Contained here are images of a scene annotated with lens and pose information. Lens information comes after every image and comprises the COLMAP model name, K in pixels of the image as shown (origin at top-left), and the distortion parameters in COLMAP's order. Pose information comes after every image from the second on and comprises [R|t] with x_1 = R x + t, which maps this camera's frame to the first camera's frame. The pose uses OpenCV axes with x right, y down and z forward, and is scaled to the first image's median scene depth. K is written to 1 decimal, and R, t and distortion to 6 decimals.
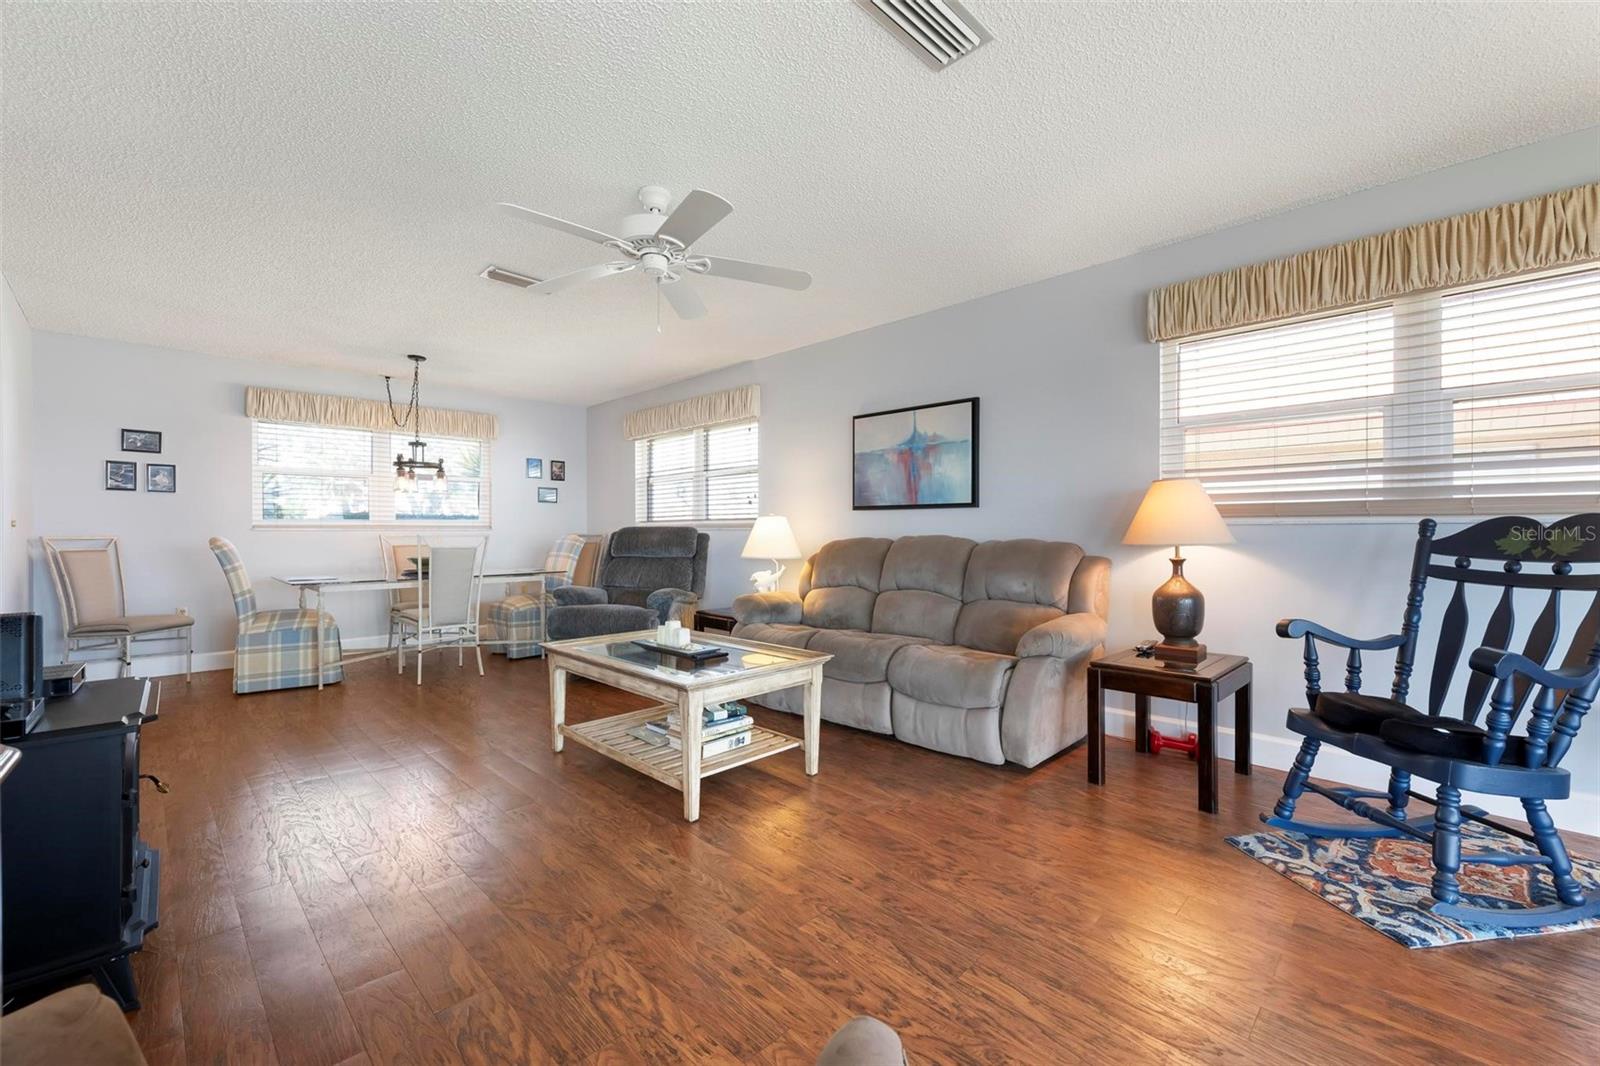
lens RADIAL K [[663.8, 0, 787.0], [0, 663.8, 529.9], [0, 0, 1]] dist [0.004388, -0.000062]
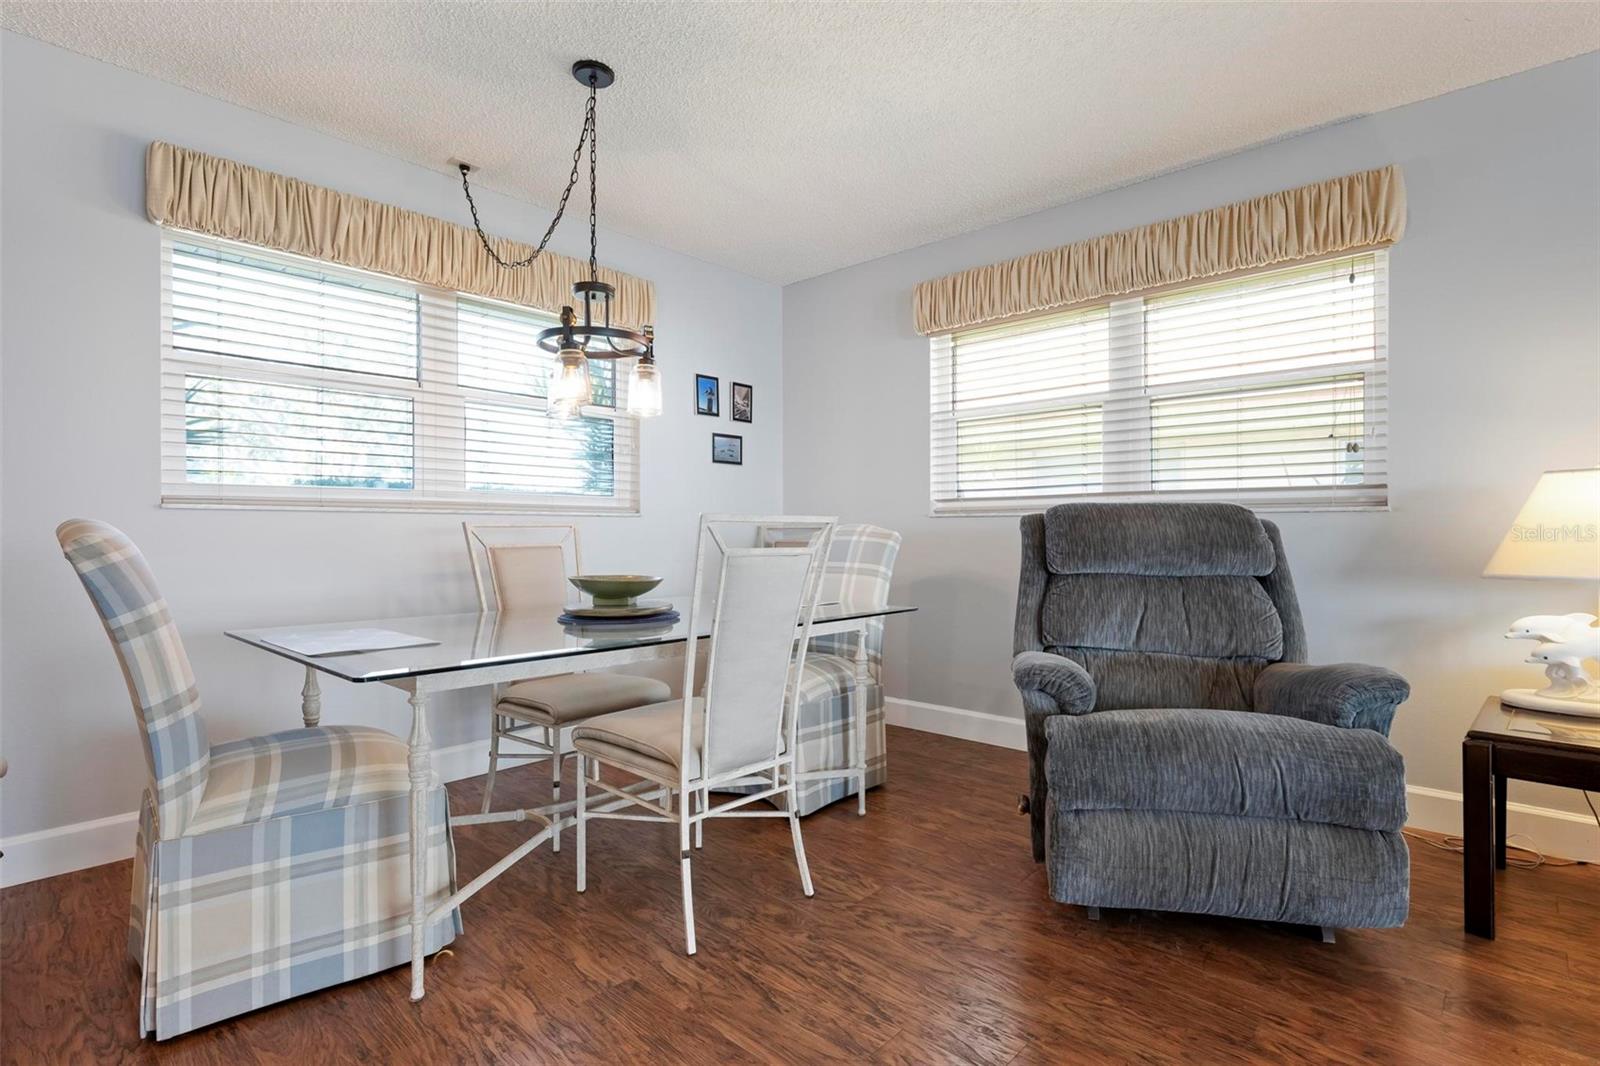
lens RADIAL K [[823.4, 0, 814.3], [0, 823.4, 531.3], [0, 0, 1]] dist [-0.000264, 0.002225]
pose [[0.999290, 0.002492, 0.037590, -0.519775], [-0.002695, 0.999982, 0.005340, 0.013619], [-0.037576, -0.005437, 0.999279, 0.592217]]
